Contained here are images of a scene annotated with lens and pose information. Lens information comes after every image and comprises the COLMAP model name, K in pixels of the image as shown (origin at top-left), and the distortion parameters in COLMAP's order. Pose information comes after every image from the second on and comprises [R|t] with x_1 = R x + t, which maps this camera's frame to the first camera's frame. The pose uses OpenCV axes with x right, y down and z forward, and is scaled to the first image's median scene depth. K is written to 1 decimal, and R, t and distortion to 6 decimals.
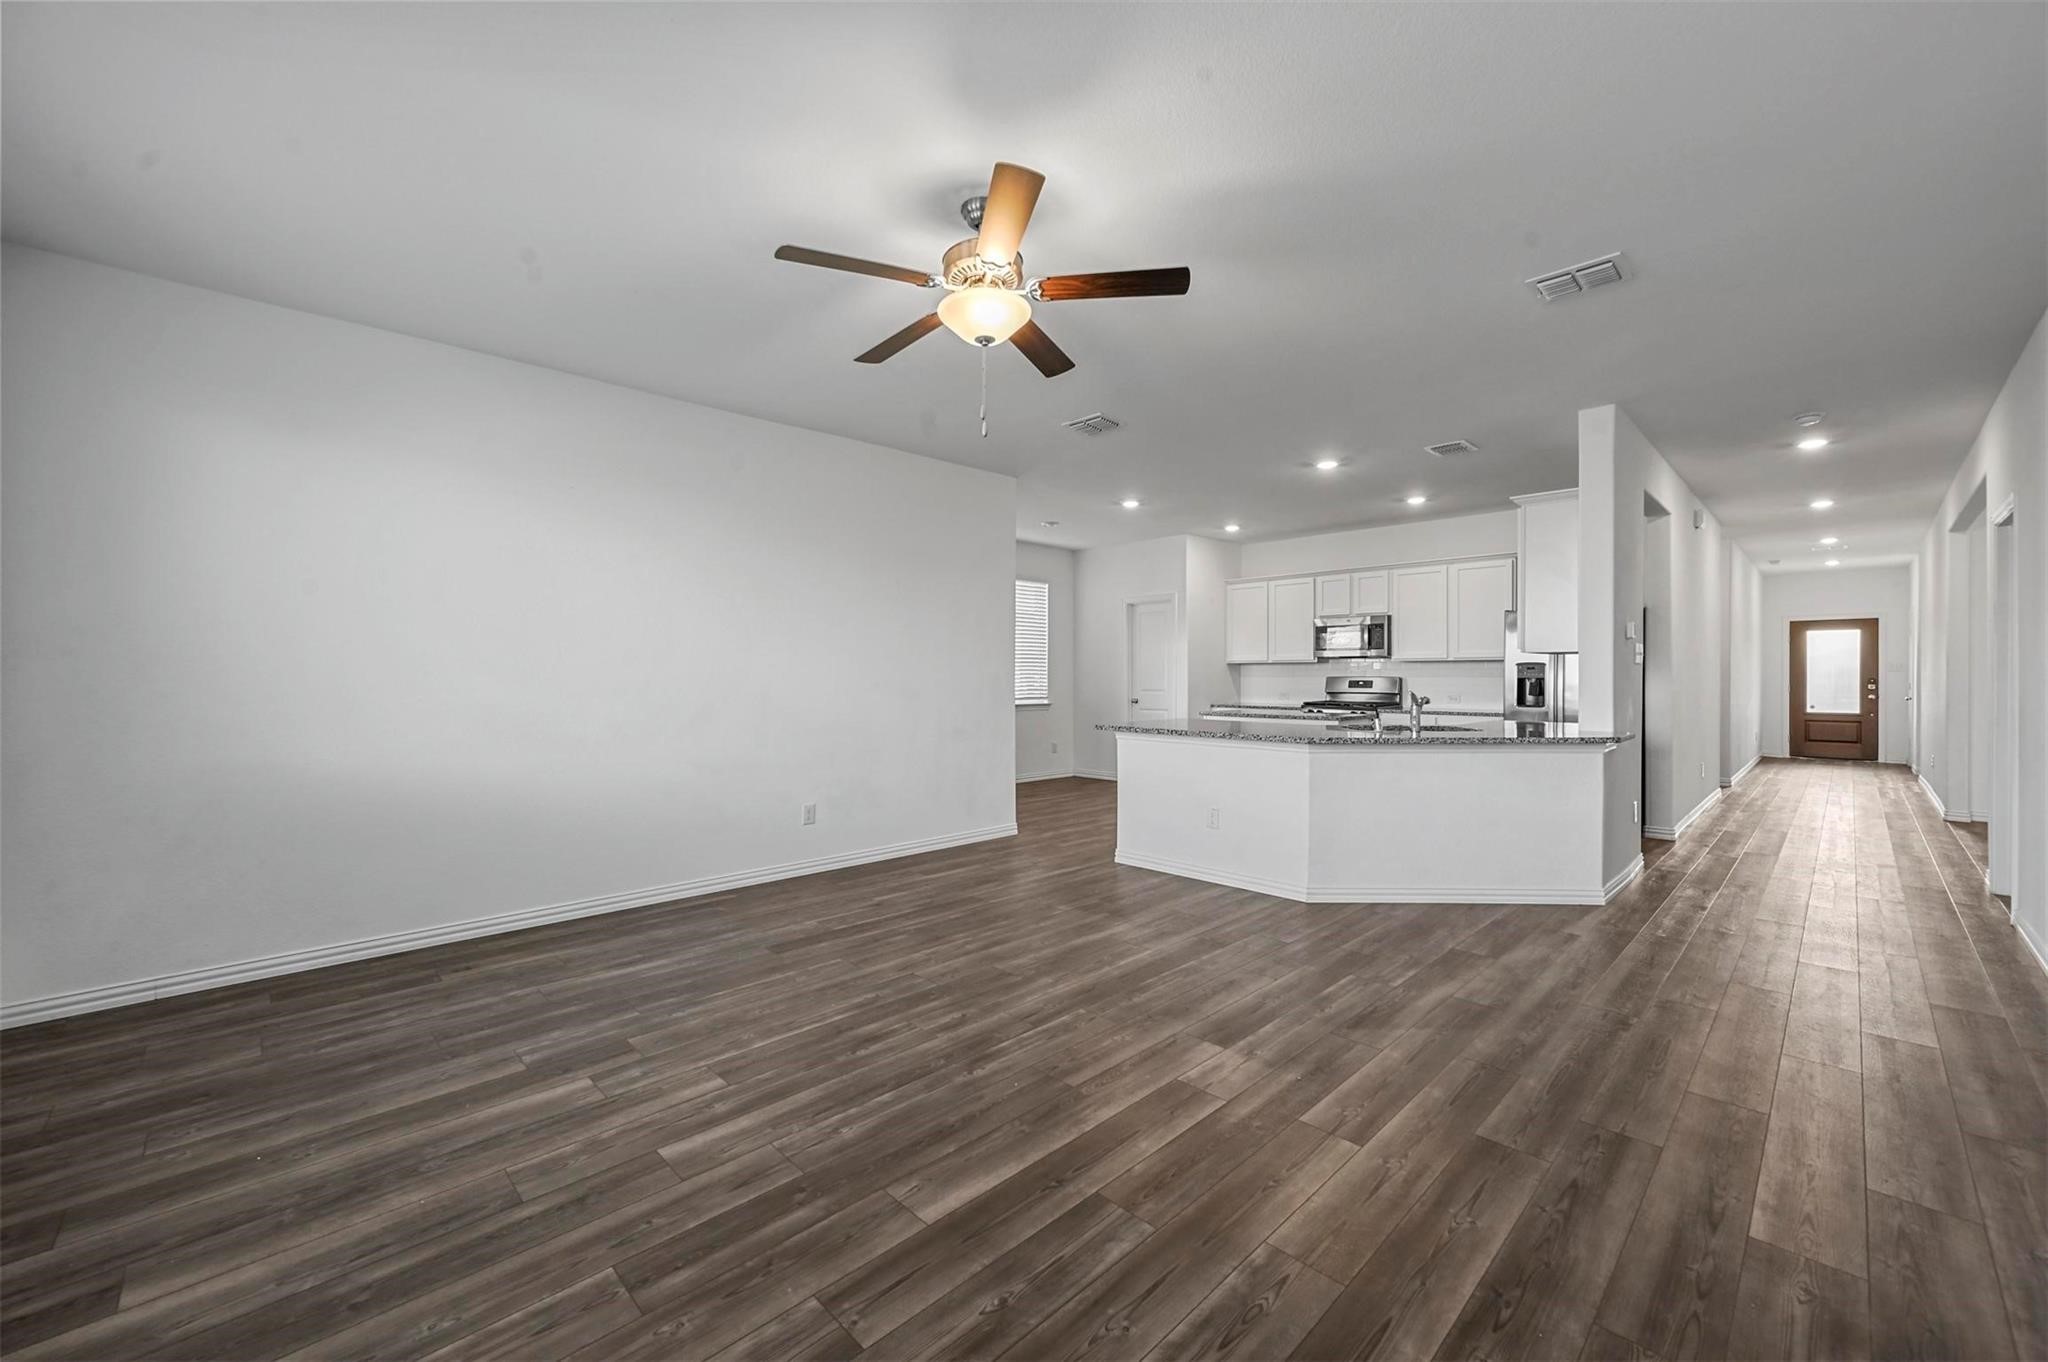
lens RADIAL K [[811.2, 0, 1024.0], [0, 811.2, 681.0], [0, 0, 1]] dist [-0.001493, 0.000074]
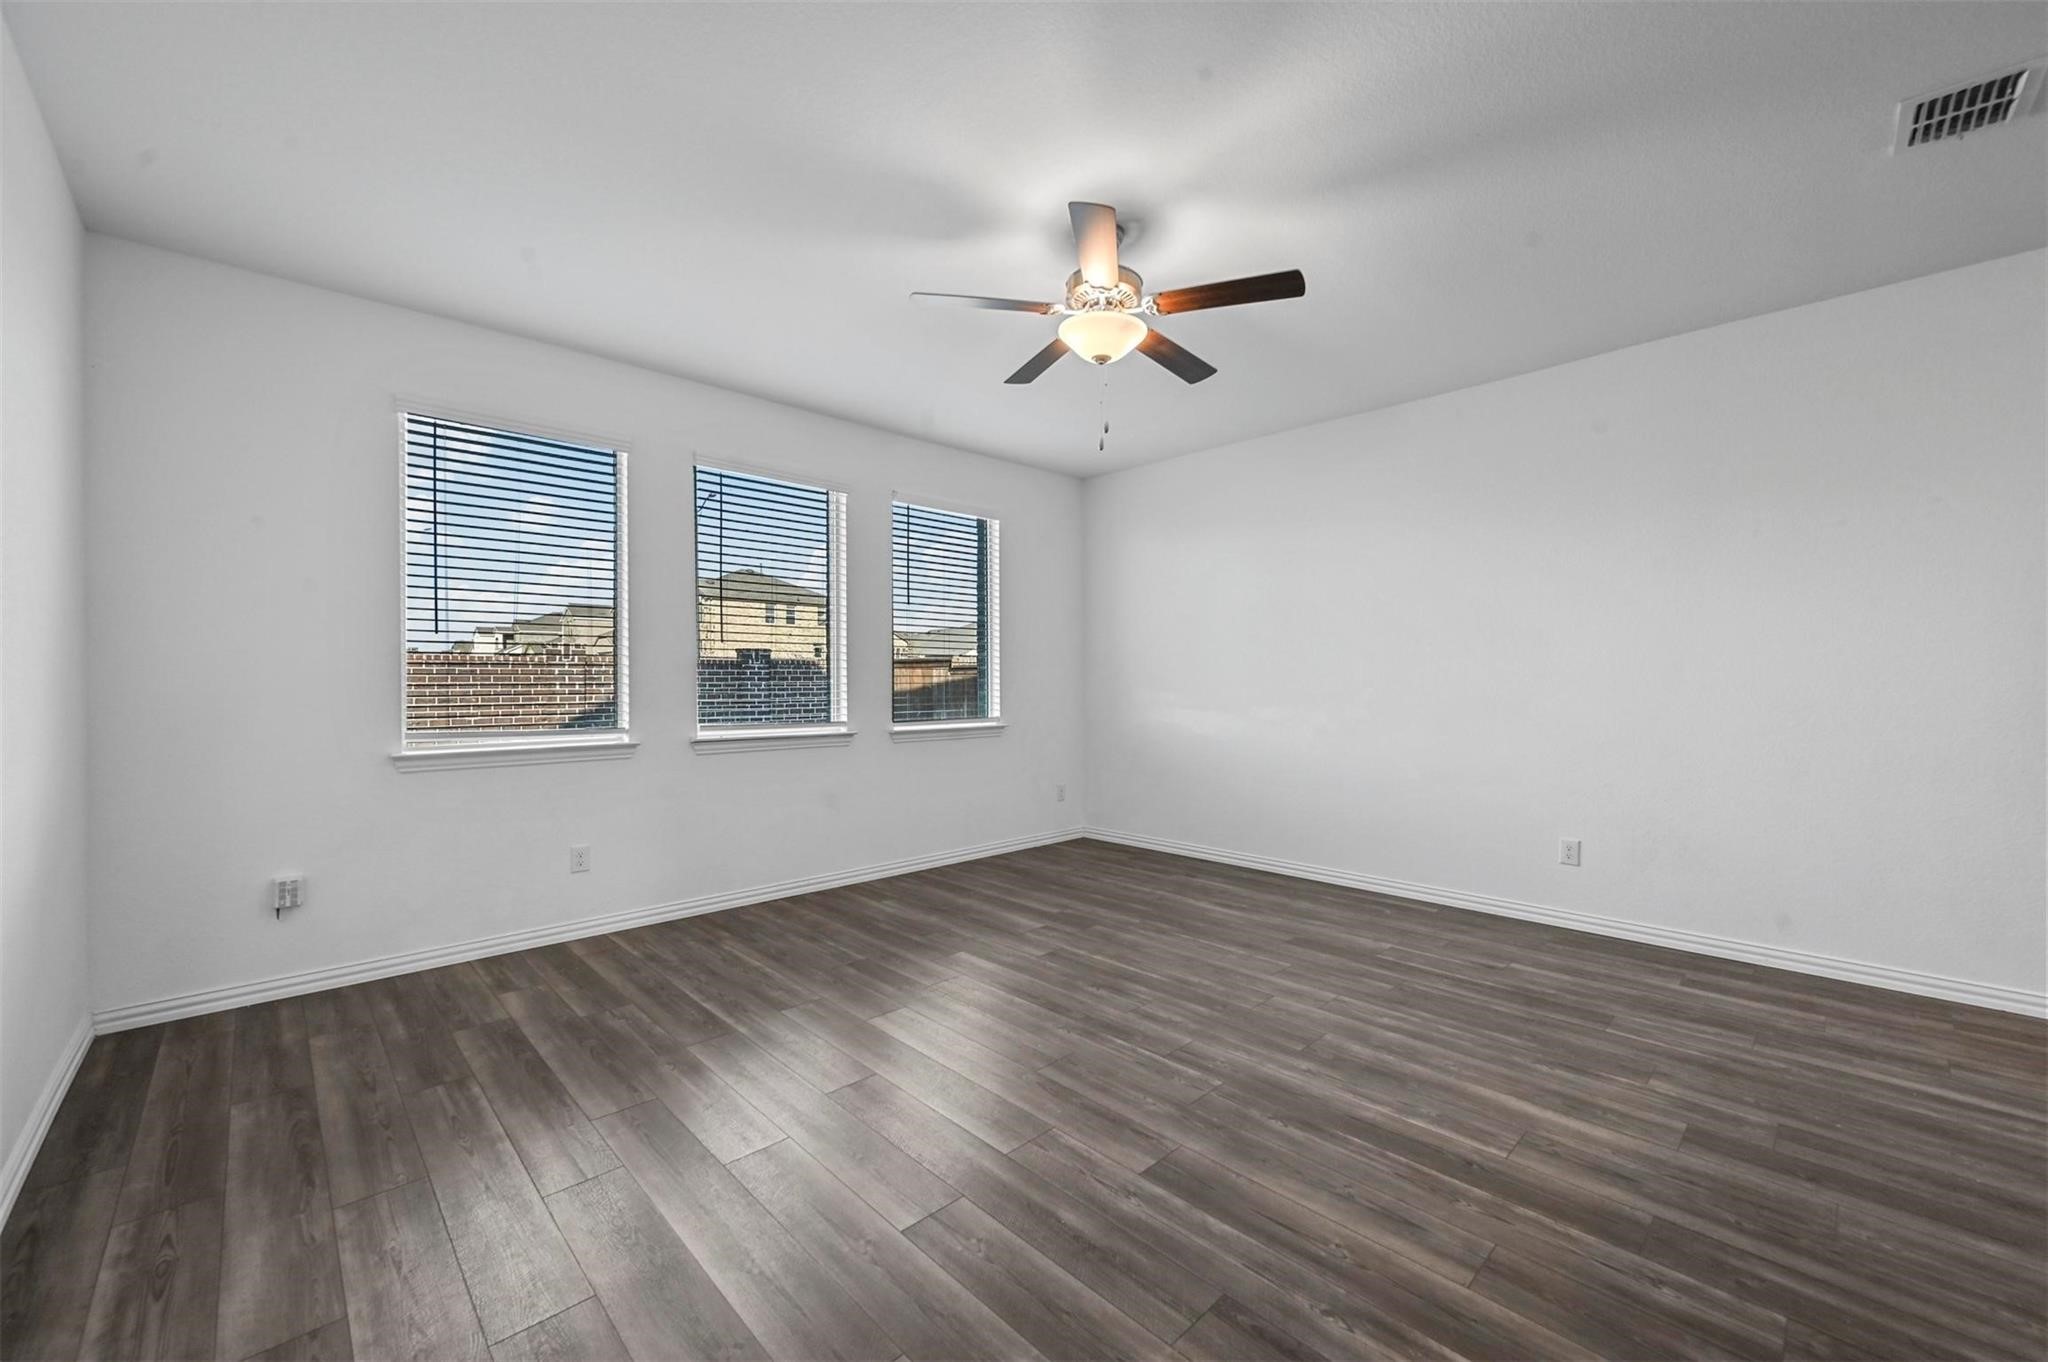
lens RADIAL K [[811.2, 0, 1024.0], [0, 811.2, 681.0], [0, 0, 1]] dist [-0.001493, 0.000074]
pose [[-0.012039, 0.004875, -0.999916, 0.852239], [-0.006980, 0.999963, 0.004960, -0.005416], [0.999903, 0.007039, -0.012005, 0.768353]]
